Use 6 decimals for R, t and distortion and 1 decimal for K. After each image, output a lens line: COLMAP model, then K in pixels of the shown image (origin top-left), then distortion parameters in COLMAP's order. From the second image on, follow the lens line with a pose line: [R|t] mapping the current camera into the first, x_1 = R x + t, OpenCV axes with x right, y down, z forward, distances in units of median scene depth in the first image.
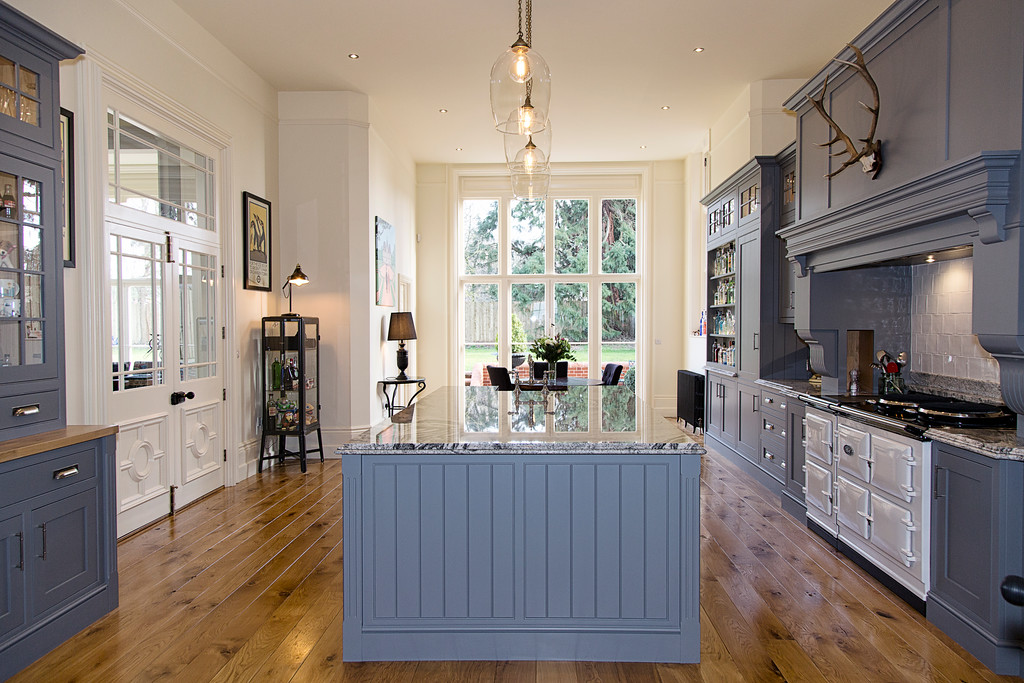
lens RADIAL K [[721.0, 0, 512.0], [0, 721.0, 341.5], [0, 0, 1]] dist [0.143924, -0.002550]
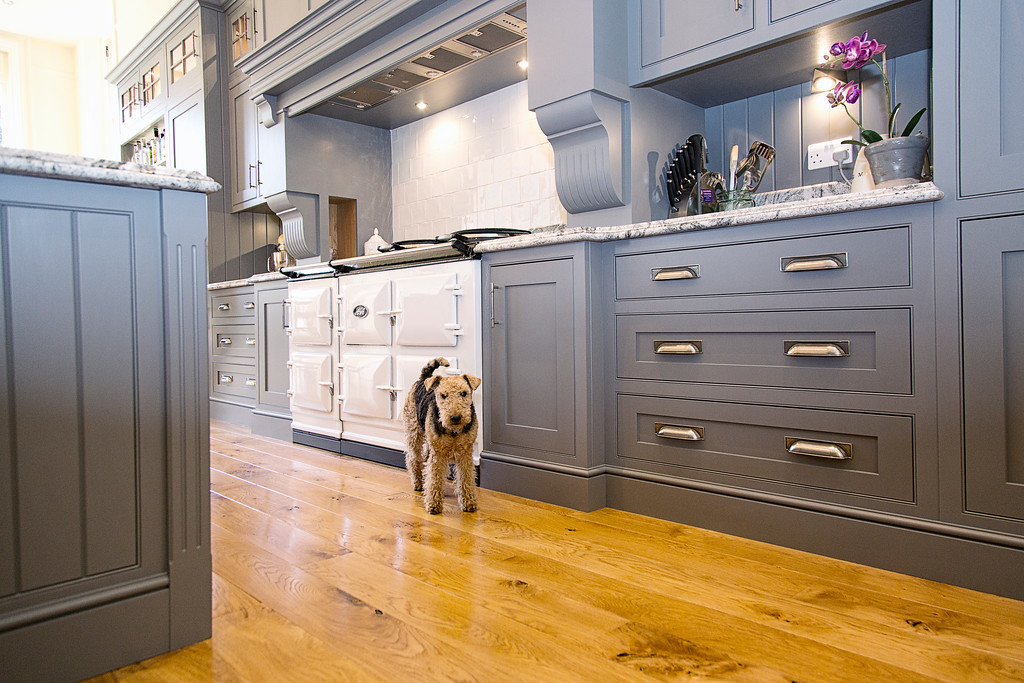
lens RADIAL K [[701.7, 0, 512.0], [0, 701.7, 341.5], [0, 0, 1]] dist [0.006604, 0.005192]
pose [[0.699859, -0.018767, 0.714034, 0.028182], [0.026170, 0.999657, 0.000623, 0.095083], [-0.713801, 0.018250, 0.700111, 0.210757]]
